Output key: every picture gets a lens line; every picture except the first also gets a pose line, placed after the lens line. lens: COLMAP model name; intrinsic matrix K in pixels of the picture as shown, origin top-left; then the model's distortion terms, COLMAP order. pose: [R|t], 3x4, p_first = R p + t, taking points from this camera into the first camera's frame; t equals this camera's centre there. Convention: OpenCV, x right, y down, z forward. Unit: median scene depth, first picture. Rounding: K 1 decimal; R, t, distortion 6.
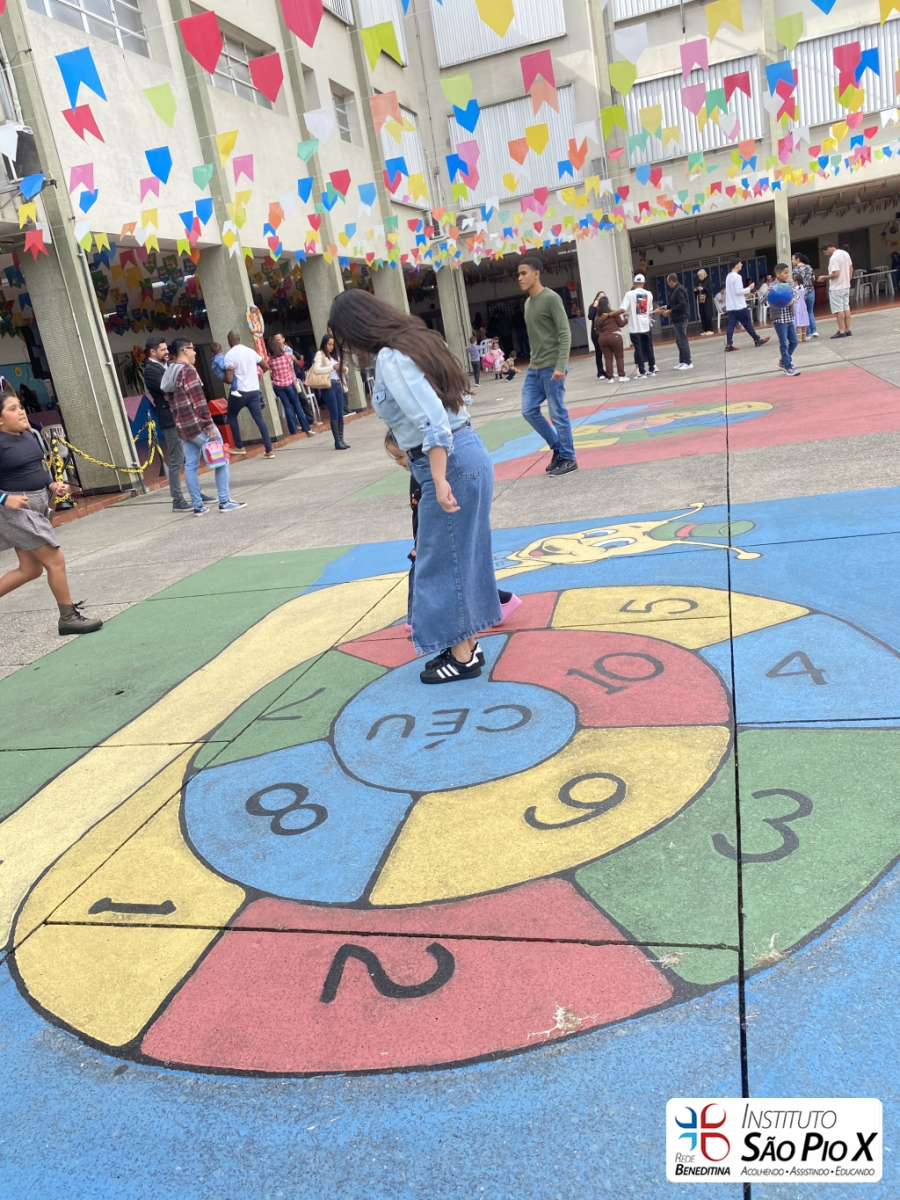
lens RADIAL K [[890.0, 0, 450.0], [0, 890.0, 600.0], [0, 0, 1]] dist [0.009074, -0.005122]
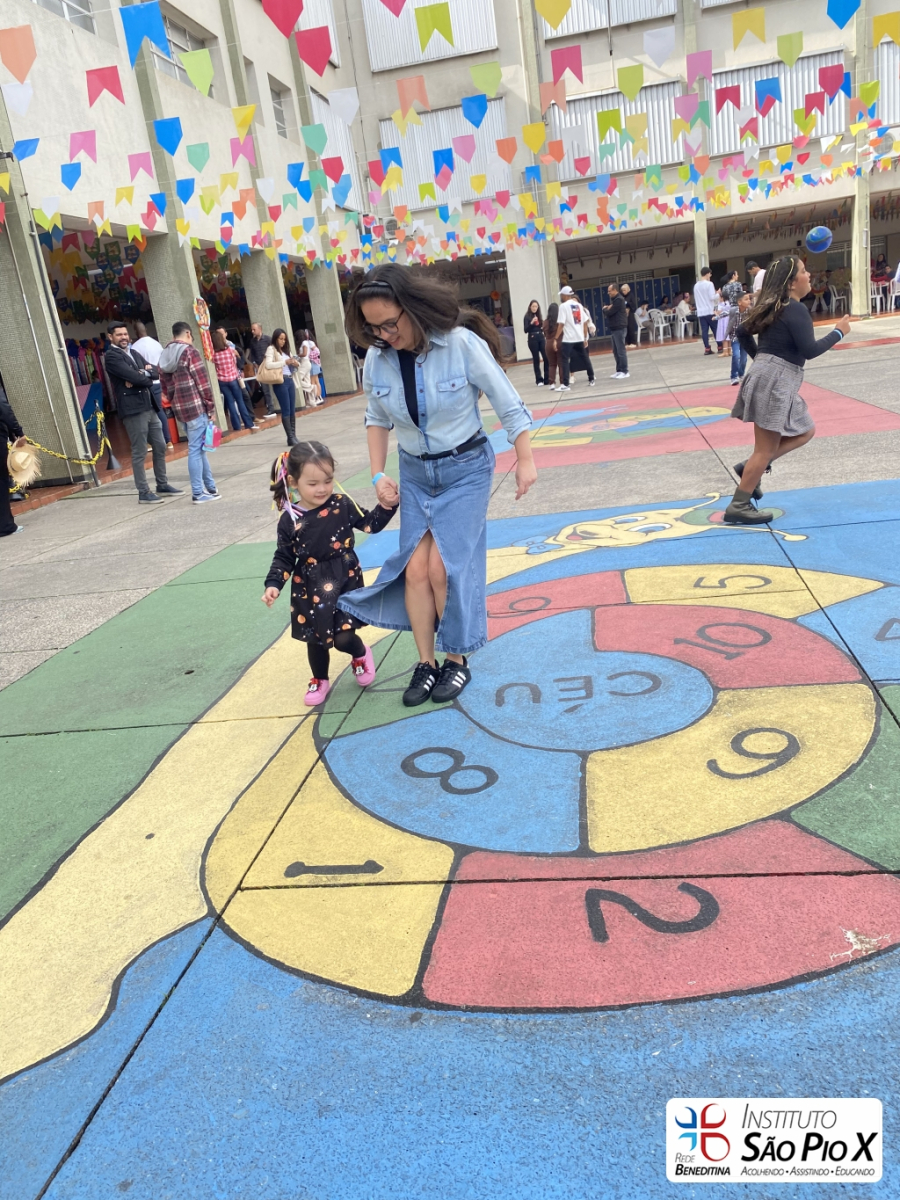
lens RADIAL K [[893.9, 0, 450.0], [0, 893.9, 600.0], [0, 0, 1]] dist [0.005768, 0.000065]
pose [[0.992470, 0.000246, 0.122491, -0.205199], [0.001479, 0.999901, -0.013987, 0.039426], [-0.122482, 0.014063, 0.992371, 0.010447]]
